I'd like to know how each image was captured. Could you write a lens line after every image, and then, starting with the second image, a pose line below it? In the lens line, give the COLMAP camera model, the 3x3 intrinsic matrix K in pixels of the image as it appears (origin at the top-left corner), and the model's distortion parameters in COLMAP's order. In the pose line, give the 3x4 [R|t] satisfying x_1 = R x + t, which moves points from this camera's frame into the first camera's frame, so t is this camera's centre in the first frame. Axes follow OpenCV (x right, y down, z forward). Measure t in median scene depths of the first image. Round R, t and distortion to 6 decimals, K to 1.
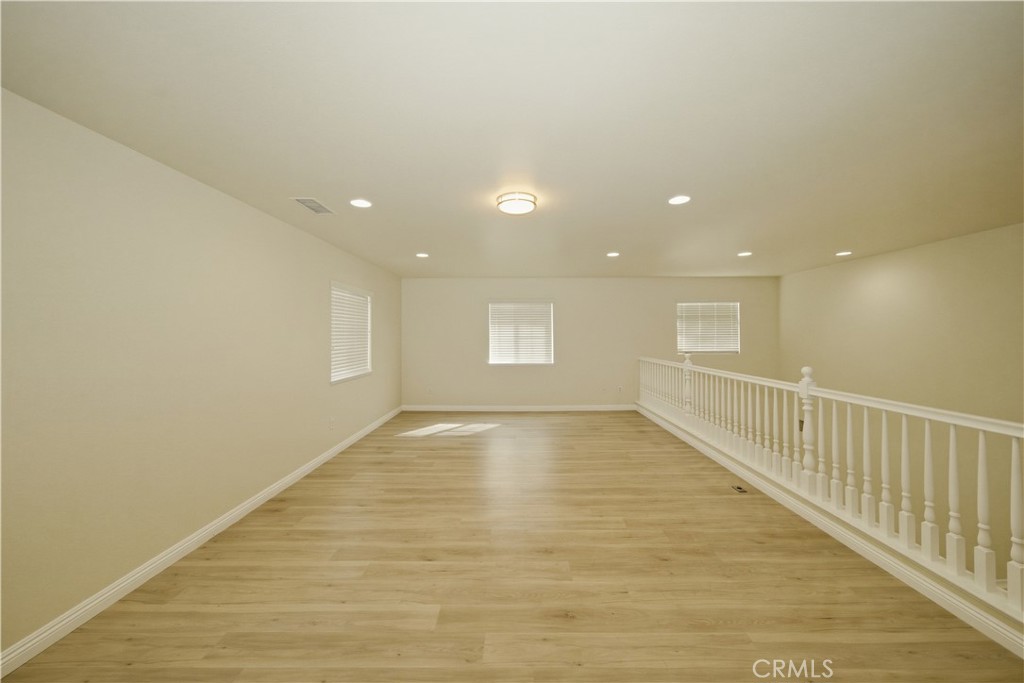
lens RADIAL K [[360.0, 0, 513.6], [0, 360.0, 336.5], [0, 0, 1]] dist [-0.002116, 0.000079]
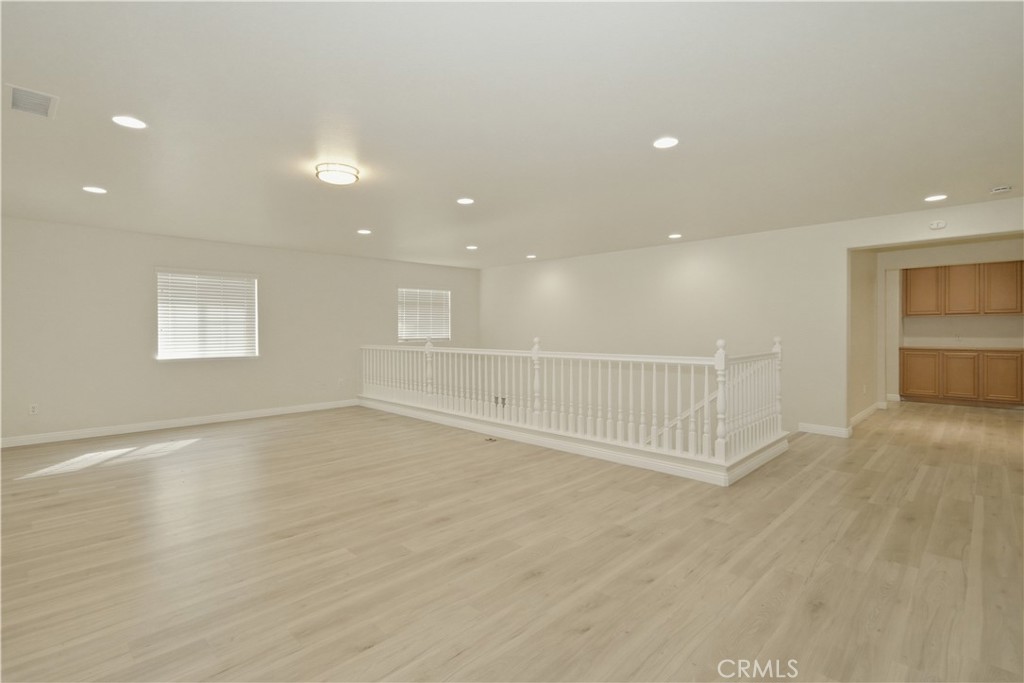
lens RADIAL K [[459.3, 0, 496.9], [0, 459.3, 341.6], [0, 0, 1]] dist [-0.000296, 0.000229]
pose [[0.734250, -0.016758, 0.678673, -0.286063], [0.000864, 0.999718, 0.023750, 0.031570], [-0.678879, -0.016852, 0.734057, -0.117631]]
